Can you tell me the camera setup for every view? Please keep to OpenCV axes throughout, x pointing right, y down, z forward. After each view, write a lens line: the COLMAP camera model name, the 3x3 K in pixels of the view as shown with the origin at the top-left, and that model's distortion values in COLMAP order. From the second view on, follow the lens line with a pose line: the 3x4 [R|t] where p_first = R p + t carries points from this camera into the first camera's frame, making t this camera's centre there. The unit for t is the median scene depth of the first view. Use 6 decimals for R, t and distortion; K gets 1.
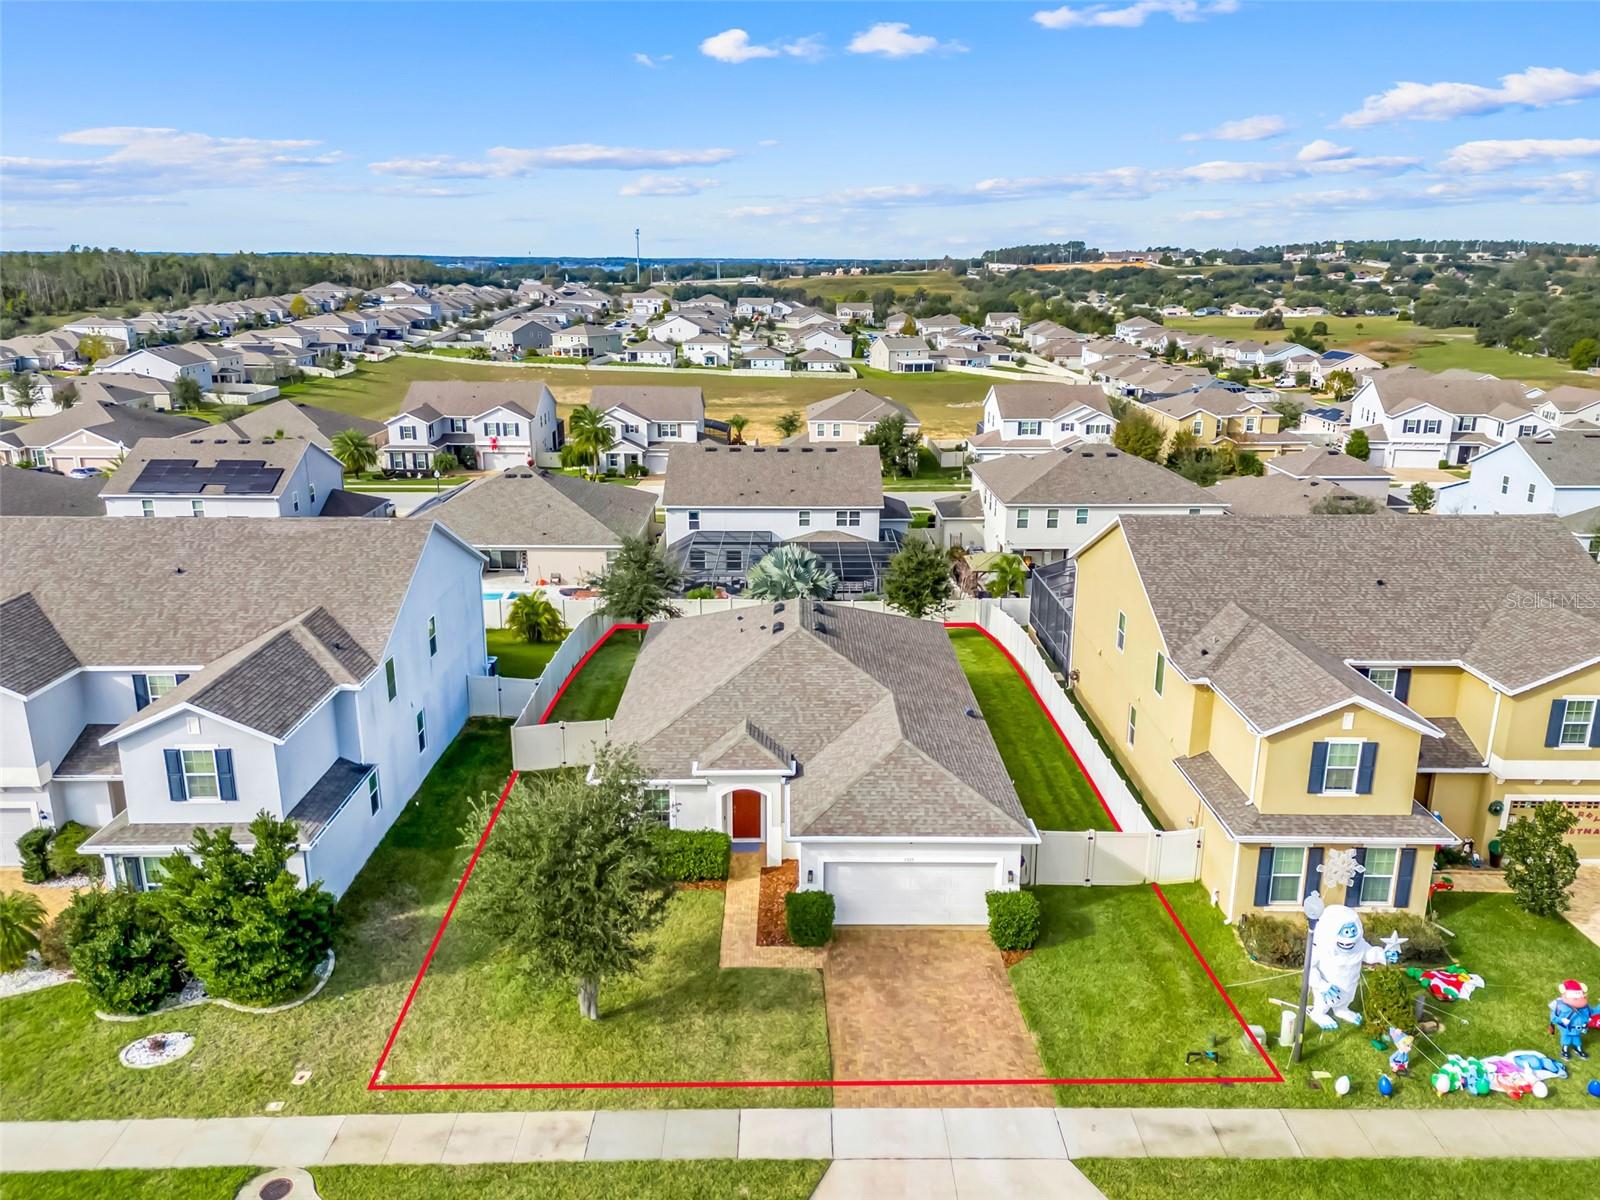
lens RADIAL K [[1196.8, 0, 800.0], [0, 1196.8, 600.0], [0, 0, 1]] dist [0.080846, -0.076123]
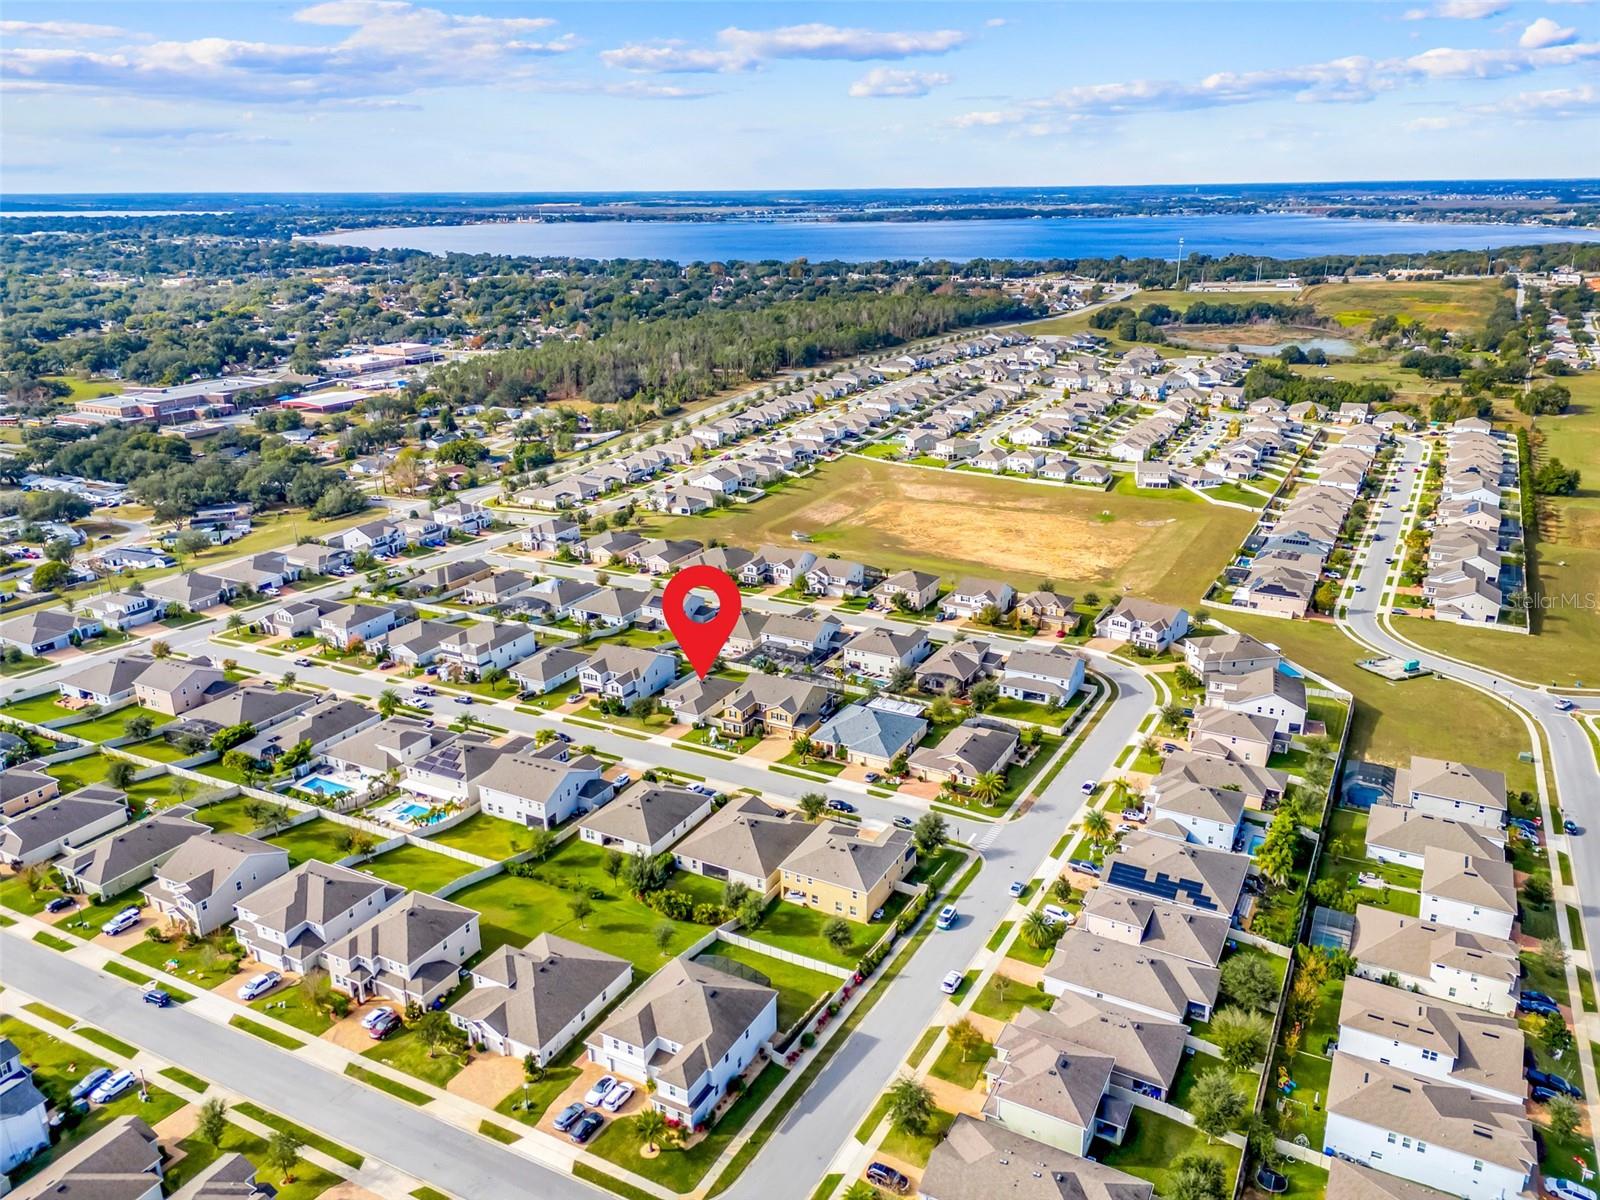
lens RADIAL K [[1192.6, 0, 800.0], [0, 1192.6, 600.0], [0, 0, 1]] dist [0.074806, -0.068281]
pose [[0.875229, 0.146642, -0.460945, 1.045874], [-0.118351, 0.988896, 0.089880, -0.327692], [0.469007, -0.024112, 0.882865, -1.366786]]
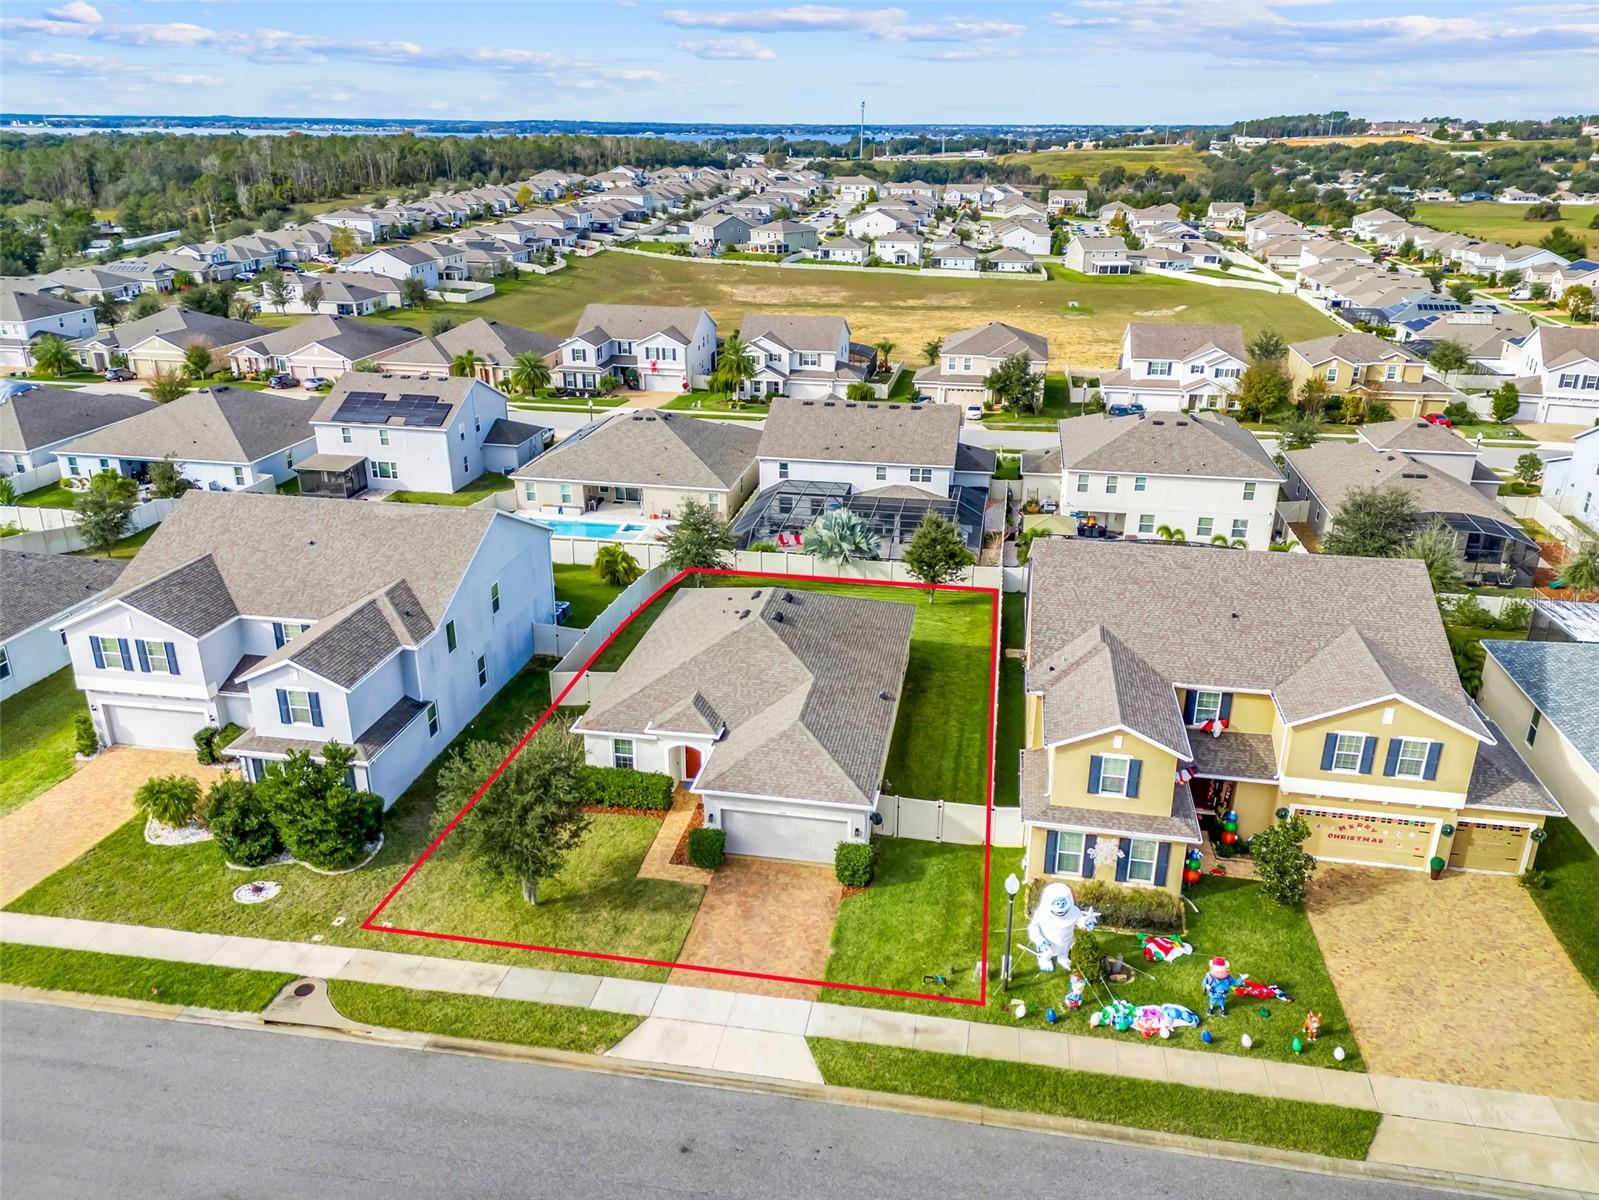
lens RADIAL K [[1191.9, 0, 799.5], [0, 1191.9, 600.0], [0, 0, 1]] dist [0.074806, -0.068281]
pose [[0.982990, 0.069341, -0.170065, 0.079058], [-0.051879, 0.993112, 0.105055, -0.040019], [0.176178, -0.094445, 0.979817, -0.069628]]
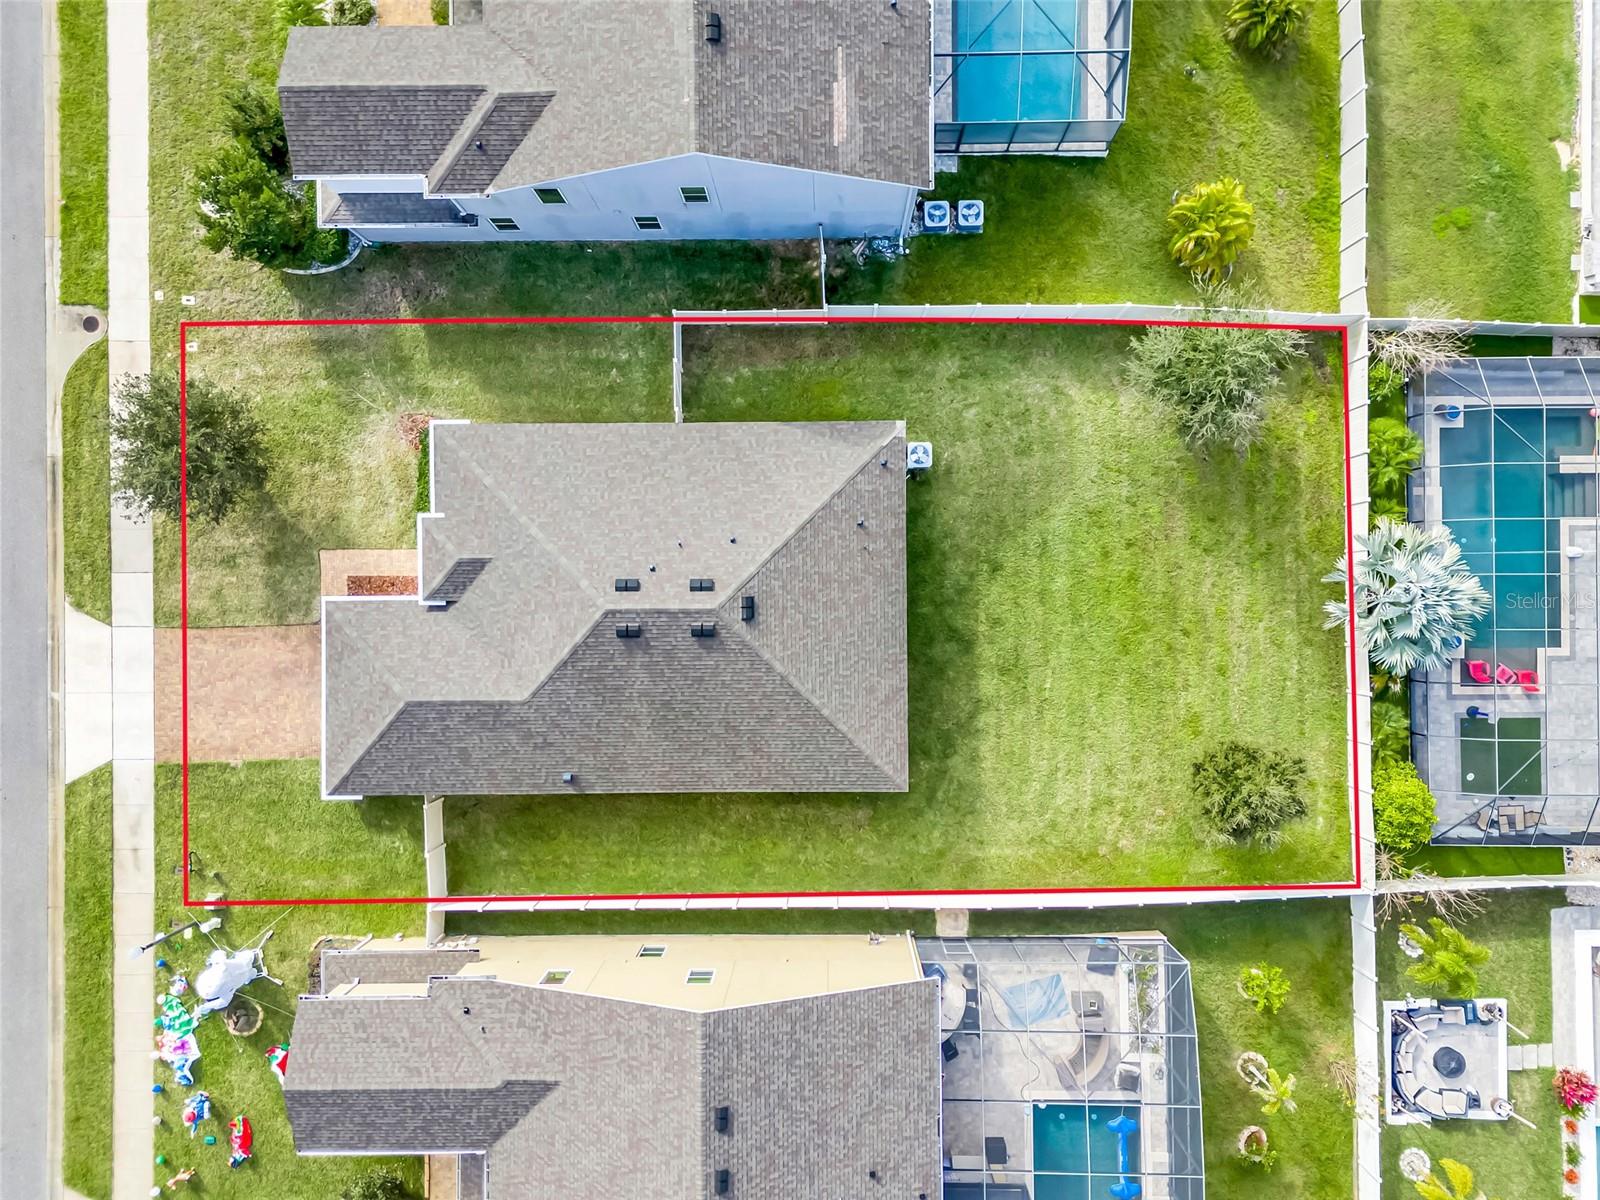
lens RADIAL K [[1192.6, 0, 800.0], [0, 1192.6, 600.0], [0, 0, 1]] dist [0.074806, -0.068281]
pose [[0.000181, 0.999991, -0.004140, -0.000828], [-0.251003, 0.004053, 0.967978, -0.280114], [0.967986, 0.000864, 0.251002, 0.282872]]
